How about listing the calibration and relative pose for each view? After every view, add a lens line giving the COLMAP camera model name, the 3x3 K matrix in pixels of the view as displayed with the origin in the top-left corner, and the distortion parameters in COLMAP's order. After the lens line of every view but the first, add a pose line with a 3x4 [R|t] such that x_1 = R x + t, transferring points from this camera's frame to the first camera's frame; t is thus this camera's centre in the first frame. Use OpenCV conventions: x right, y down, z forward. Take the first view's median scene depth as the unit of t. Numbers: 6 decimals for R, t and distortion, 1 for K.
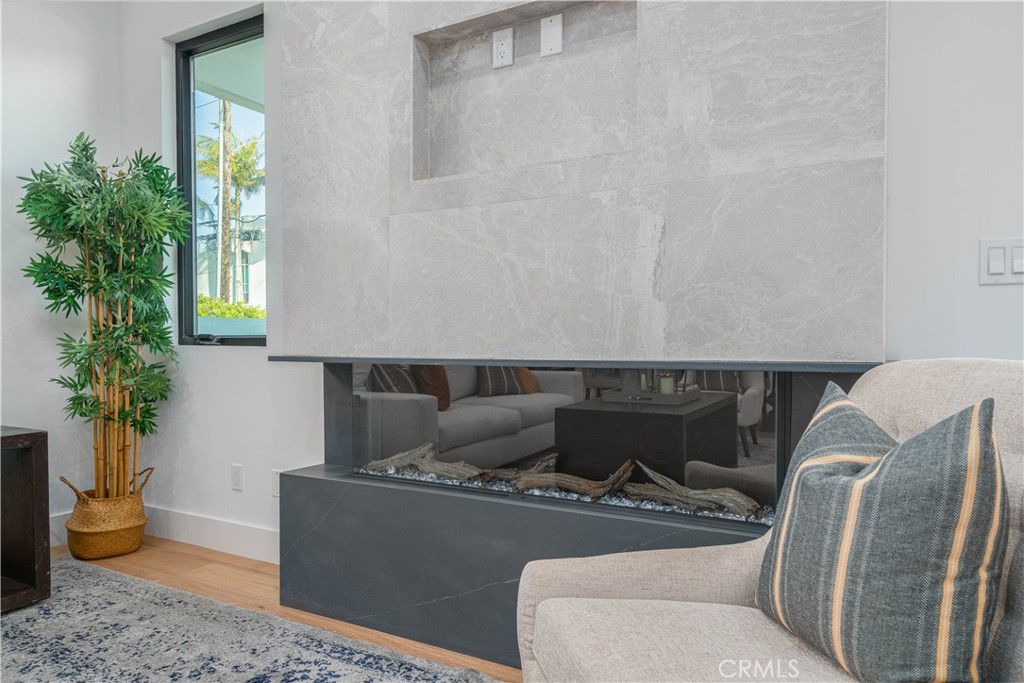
lens RADIAL K [[671.0, 0, 507.8], [0, 671.0, 345.9], [0, 0, 1]] dist [-0.007117, 0.000435]
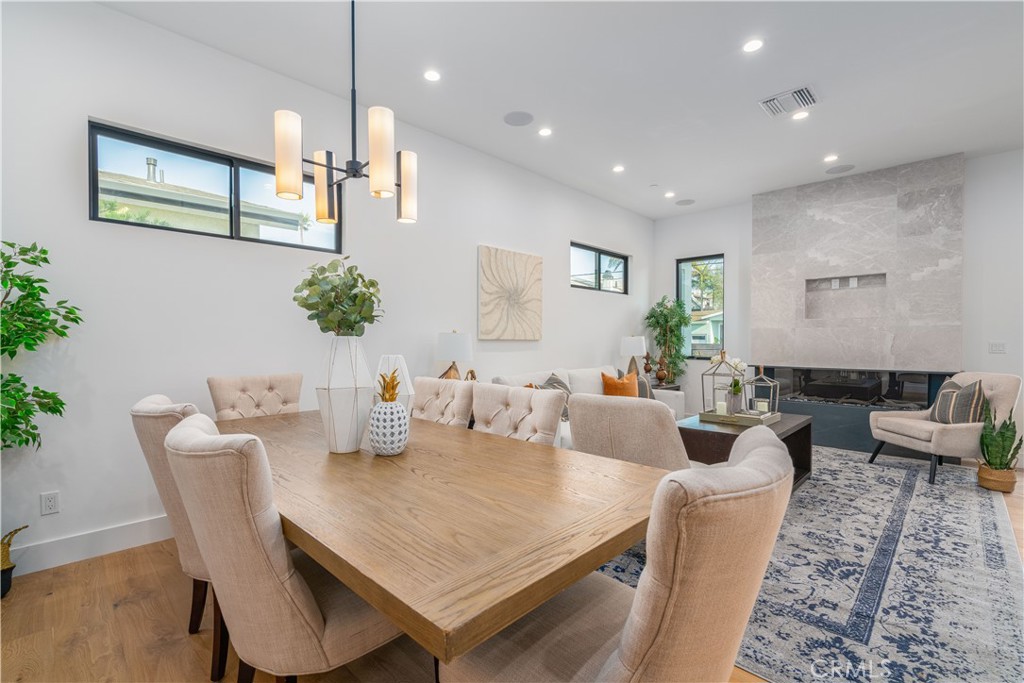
lens RADIAL K [[464.9, 0, 508.8], [0, 464.9, 344.6], [0, 0, 1]] dist [-0.006772, 0.002754]
pose [[0.964906, 0.004633, -0.262556, -1.139511], [-0.004743, 0.999989, 0.000215, -0.108421], [0.262554, 0.001038, 0.964917, -2.058109]]
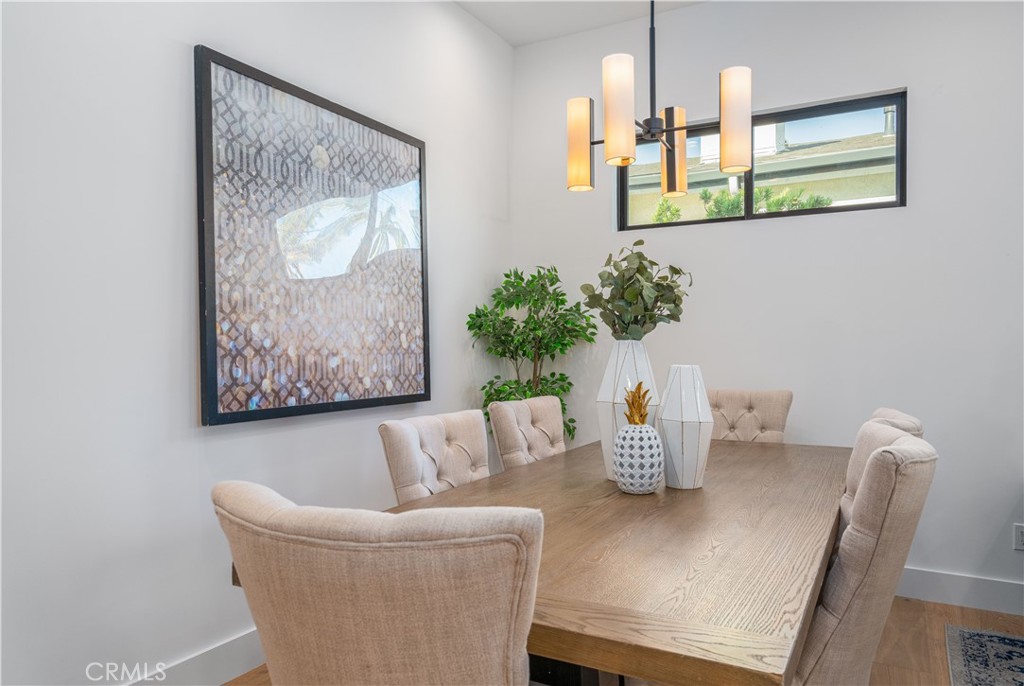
lens RADIAL K [[737.2, 0, 512.3], [0, 737.2, 343.9], [0, 0, 1]] dist [-0.005306, -0.000353]
pose [[-0.000037, -0.000700, -1.000000, -0.472427], [-0.008564, 0.999963, -0.000699, -0.115078], [0.999963, 0.008564, -0.000043, -1.437454]]
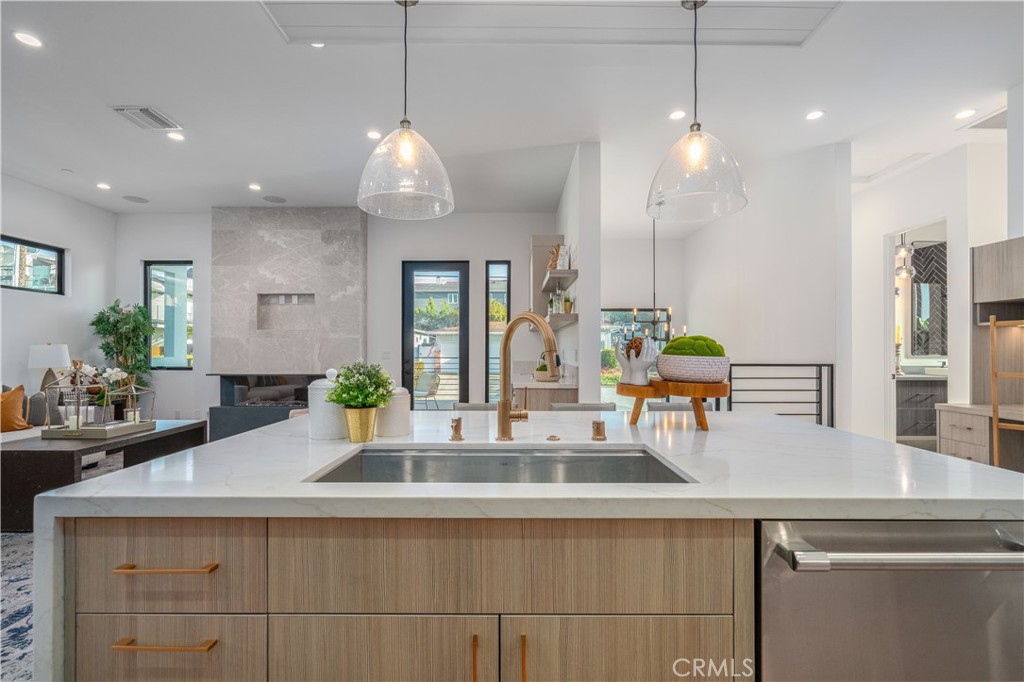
lens RADIAL K [[464.9, 0, 508.9], [0, 464.9, 347.3], [0, 0, 1]] dist [-0.006772, 0.002754]
pose [[0.872552, 0.005527, 0.488491, -0.198088], [0.002194, 0.999882, -0.015233, -0.106040], [-0.488517, 0.014364, 0.872436, -2.355212]]
